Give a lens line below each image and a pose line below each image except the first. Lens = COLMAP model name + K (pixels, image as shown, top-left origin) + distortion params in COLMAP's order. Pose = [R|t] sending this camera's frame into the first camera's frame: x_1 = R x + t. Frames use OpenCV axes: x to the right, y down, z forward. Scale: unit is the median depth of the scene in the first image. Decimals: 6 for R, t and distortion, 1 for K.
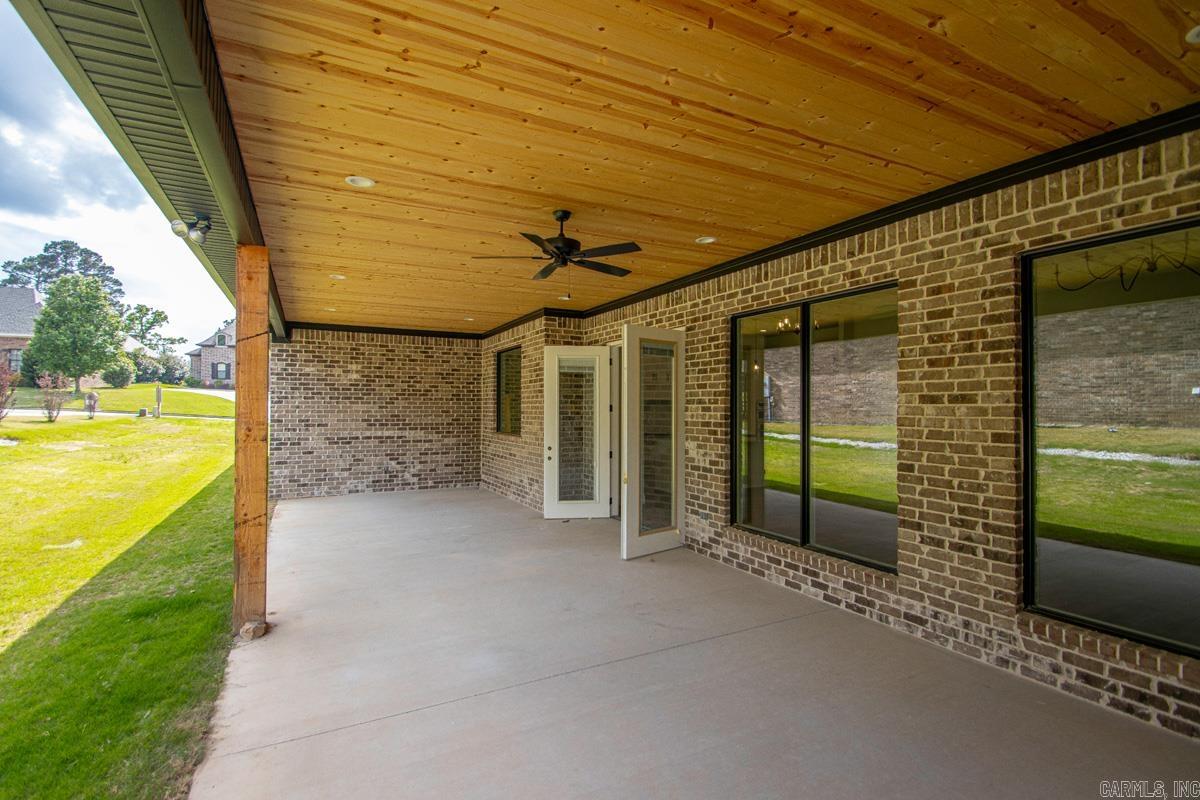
lens RADIAL K [[545.6, 0, 607.9], [0, 545.6, 395.9], [0, 0, 1]] dist [0.010189, -0.013017]
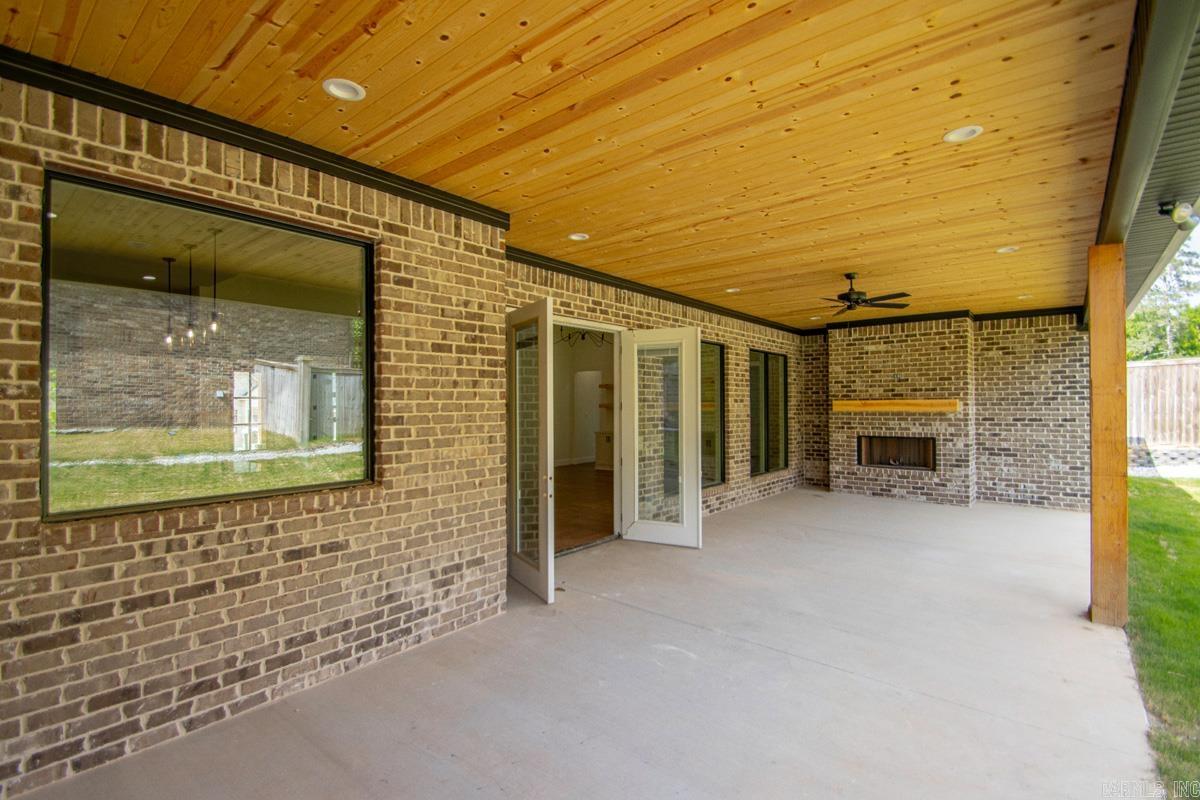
lens RADIAL K [[545.6, 0, 596.1], [0, 545.6, 401.1], [0, 0, 1]] dist [0.010189, -0.013017]
pose [[-0.351958, 0.006449, 0.935994, -0.540172], [-0.014580, 0.999817, -0.012371, 0.017831], [-0.935902, -0.018001, -0.351800, 0.943200]]
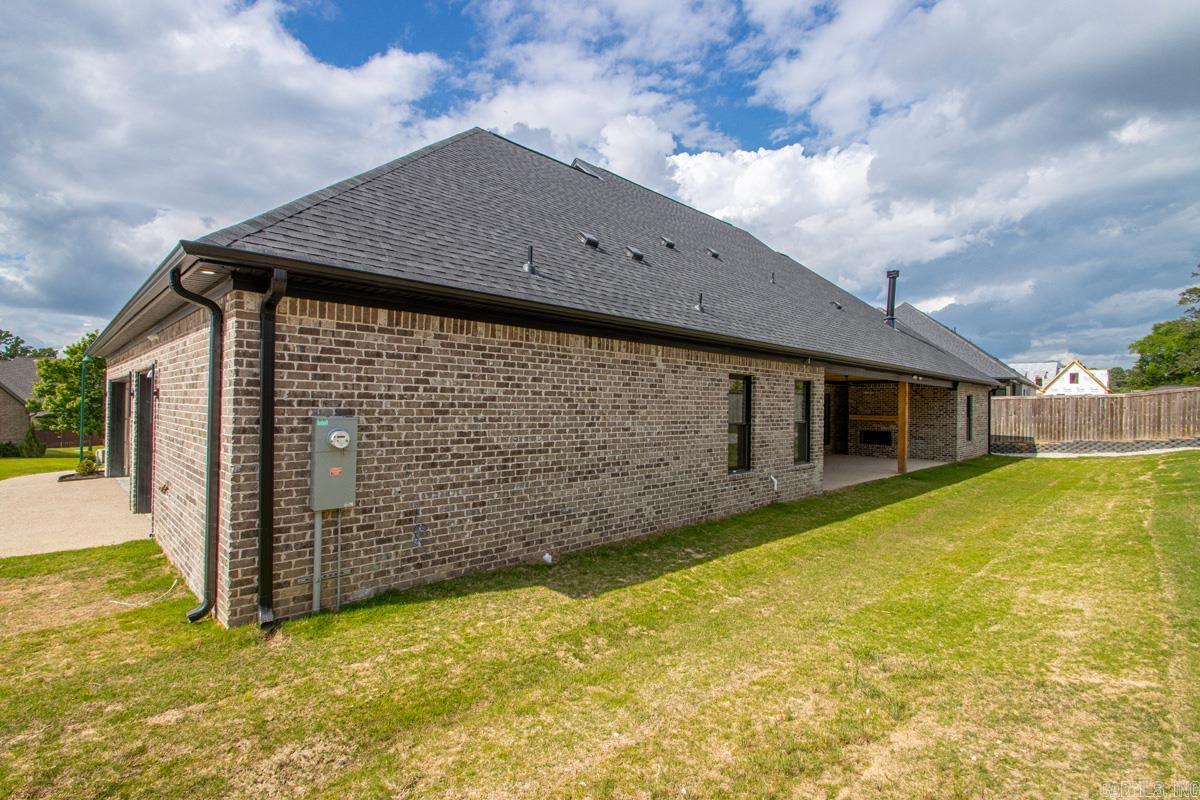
lens RADIAL K [[545.6, 0, 598.3], [0, 545.6, 401.3], [0, 0, 1]] dist [0.010189, -0.013017]
pose [[-0.264491, -0.002682, 0.964384, -1.710009], [-0.036188, 0.999319, -0.007145, -0.004546], [-0.963709, -0.036789, -0.264408, 1.822227]]
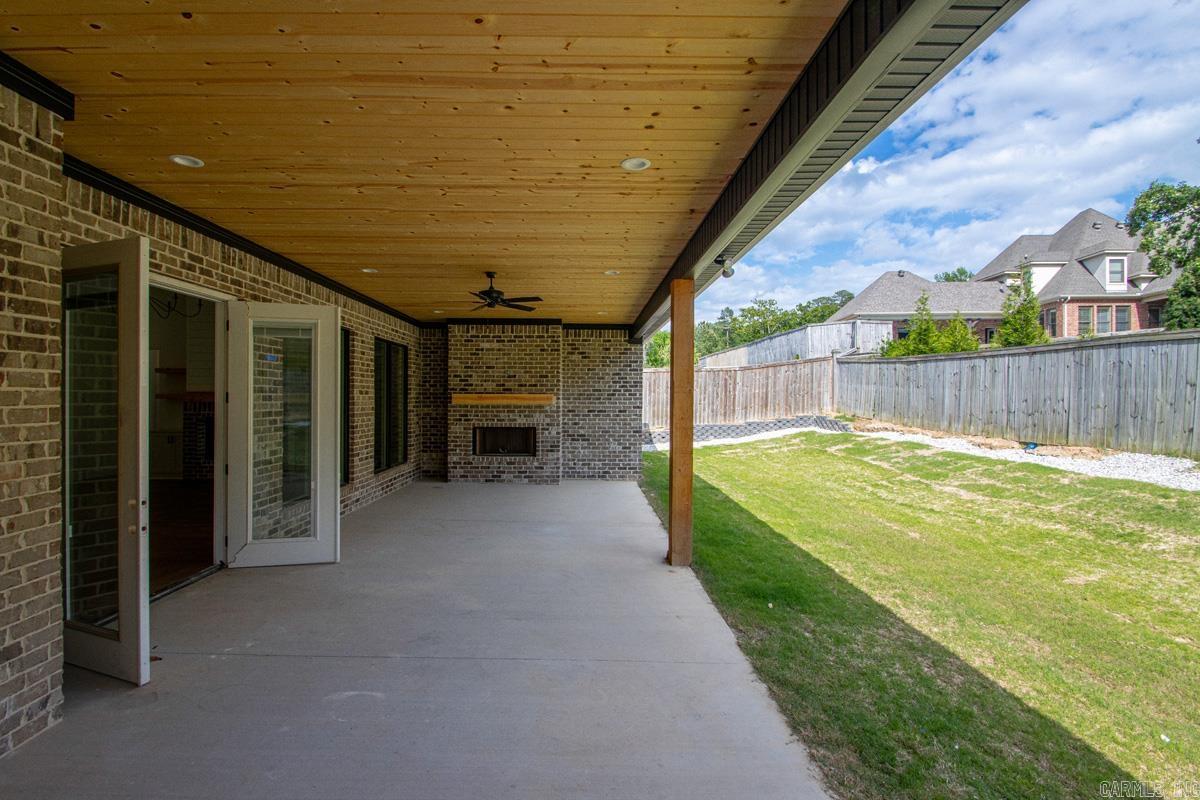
lens RADIAL K [[545.6, 0, 573.8], [0, 545.6, 400.4], [0, 0, 1]] dist [0.010189, -0.013017]
pose [[-0.868414, -0.010245, 0.495734, -0.466318], [-0.017901, 0.999783, -0.010697, 0.017633], [-0.495516, -0.018163, -0.868409, 0.967981]]
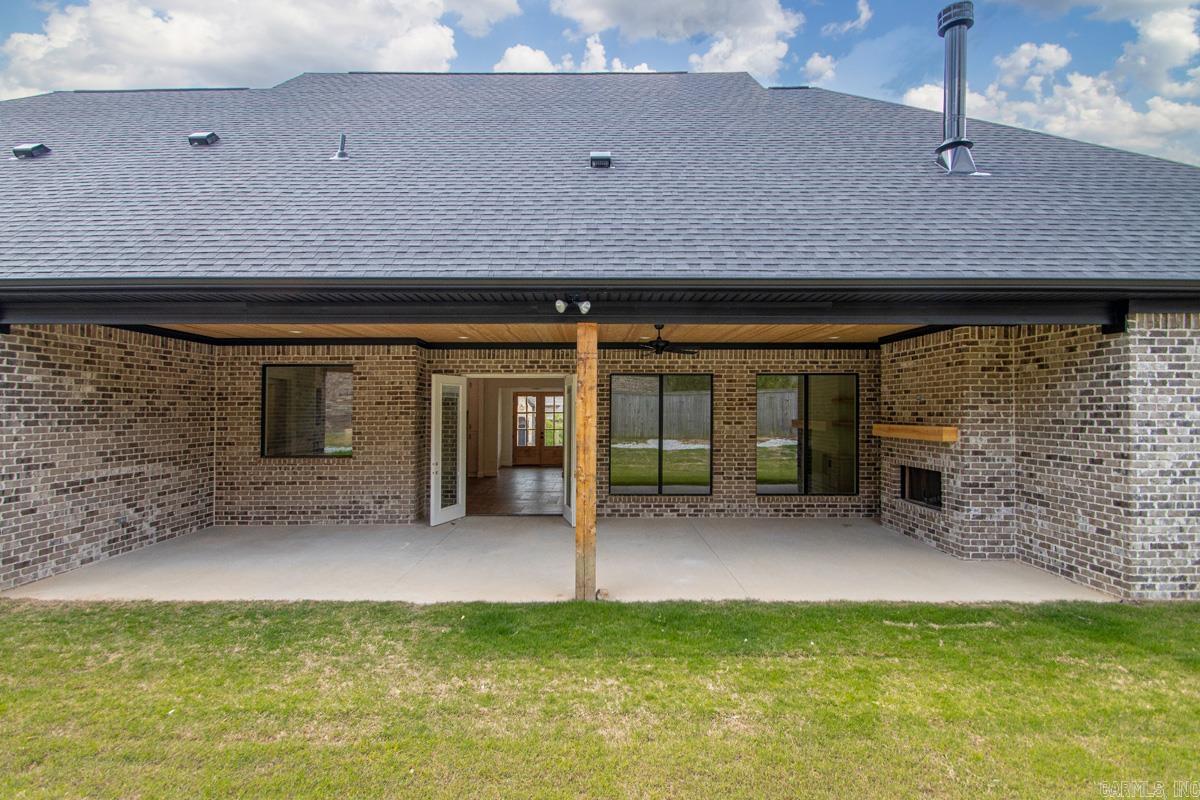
lens RADIAL K [[545.6, 0, 588.8], [0, 545.6, 401.0], [0, 0, 1]] dist [0.010189, -0.013017]
pose [[0.470218, 0.013027, 0.882454, -0.792195], [-0.016188, 0.999850, -0.006134, -0.028095], [-0.882402, -0.011401, 0.470358, 0.148198]]
